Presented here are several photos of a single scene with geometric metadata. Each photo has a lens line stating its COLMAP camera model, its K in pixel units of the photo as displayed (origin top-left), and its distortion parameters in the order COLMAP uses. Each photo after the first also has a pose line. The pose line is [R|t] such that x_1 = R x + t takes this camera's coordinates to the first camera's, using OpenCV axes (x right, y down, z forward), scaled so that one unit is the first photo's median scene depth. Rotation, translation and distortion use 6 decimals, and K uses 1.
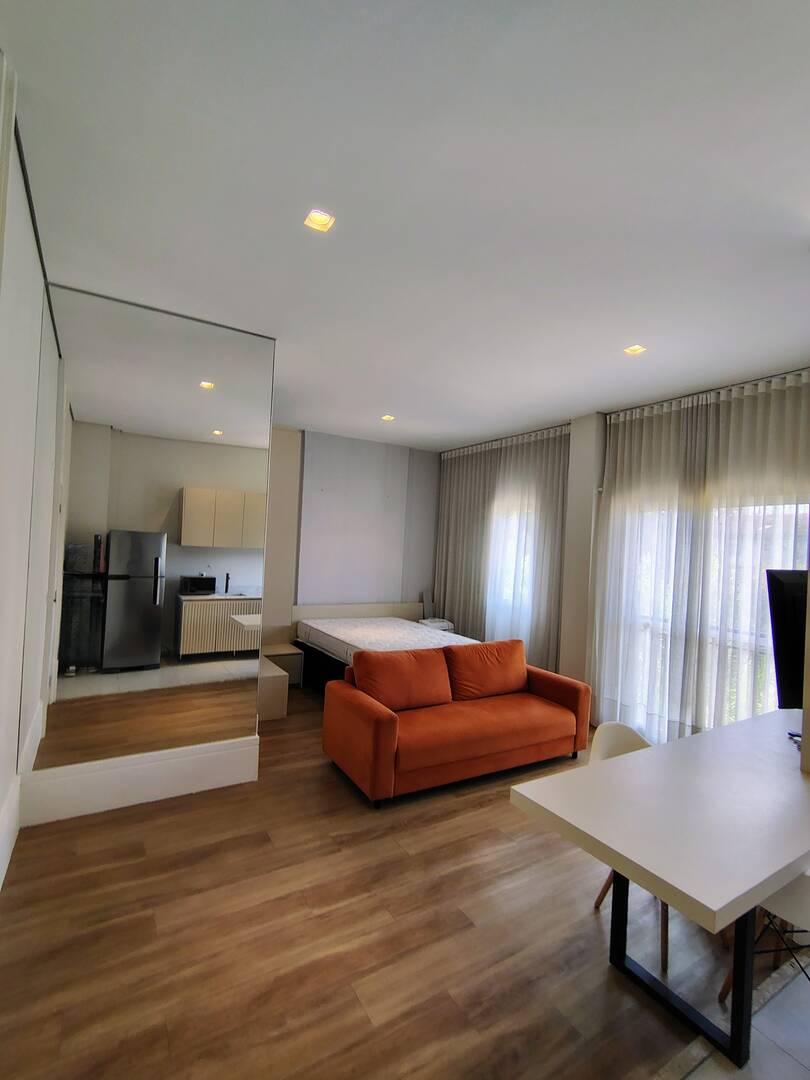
lens RADIAL K [[502.3, 0, 406.2], [0, 502.3, 540.3], [0, 0, 1]] dist [0.002024, -0.000136]
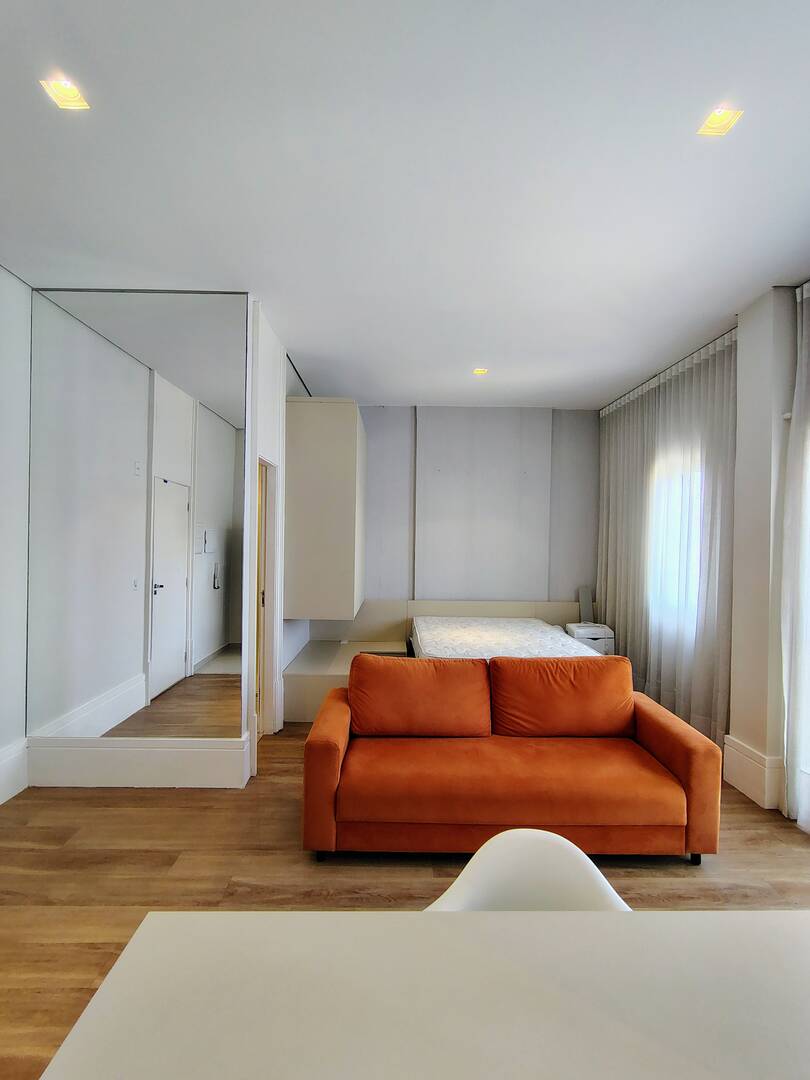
lens RADIAL K [[504.0, 0, 405.0], [0, 504.0, 540.0], [0, 0, 1]] dist [0.000515, 0.001273]
pose [[0.863036, -0.032735, -0.504081, 0.351140], [0.031530, 0.999443, -0.010922, 0.045428], [0.504158, -0.006468, 0.863587, 0.312298]]
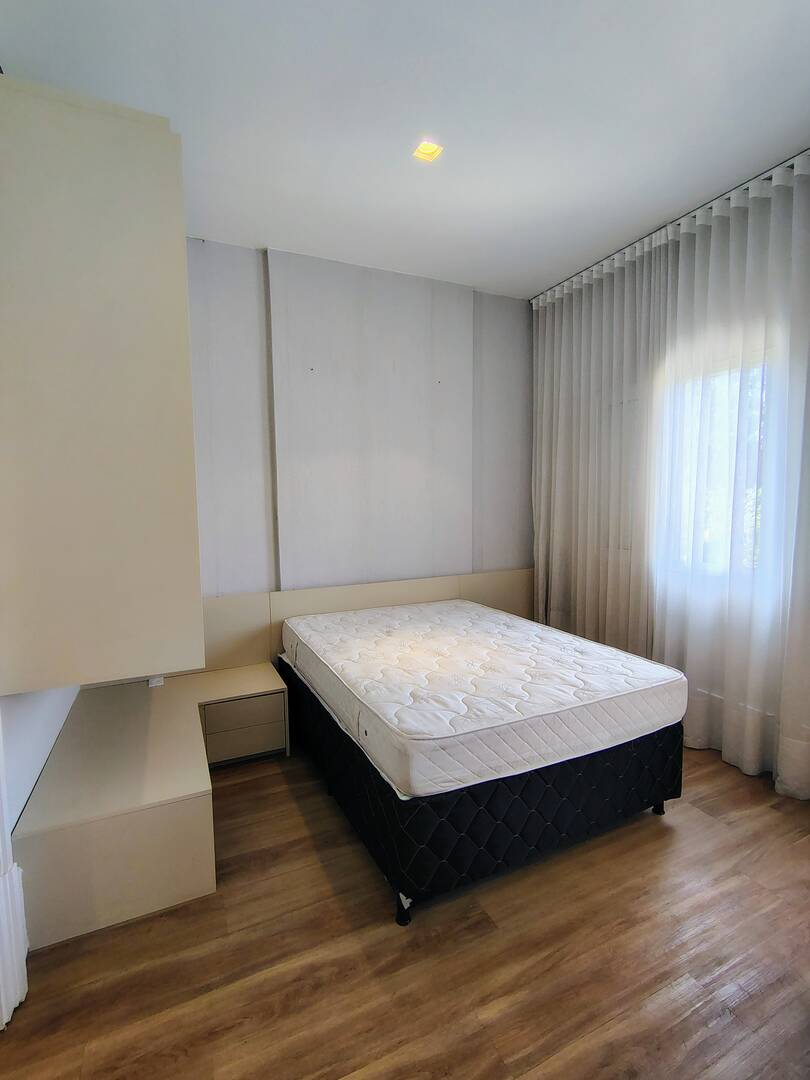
lens RADIAL K [[504.0, 0, 405.0], [0, 504.0, 540.0], [0, 0, 1]] dist [0.000515, 0.001273]
pose [[0.992092, -0.053007, -0.113773, -0.032803], [0.062737, 0.994513, 0.083717, 0.058380], [0.108711, -0.090193, 0.989973, 0.738085]]
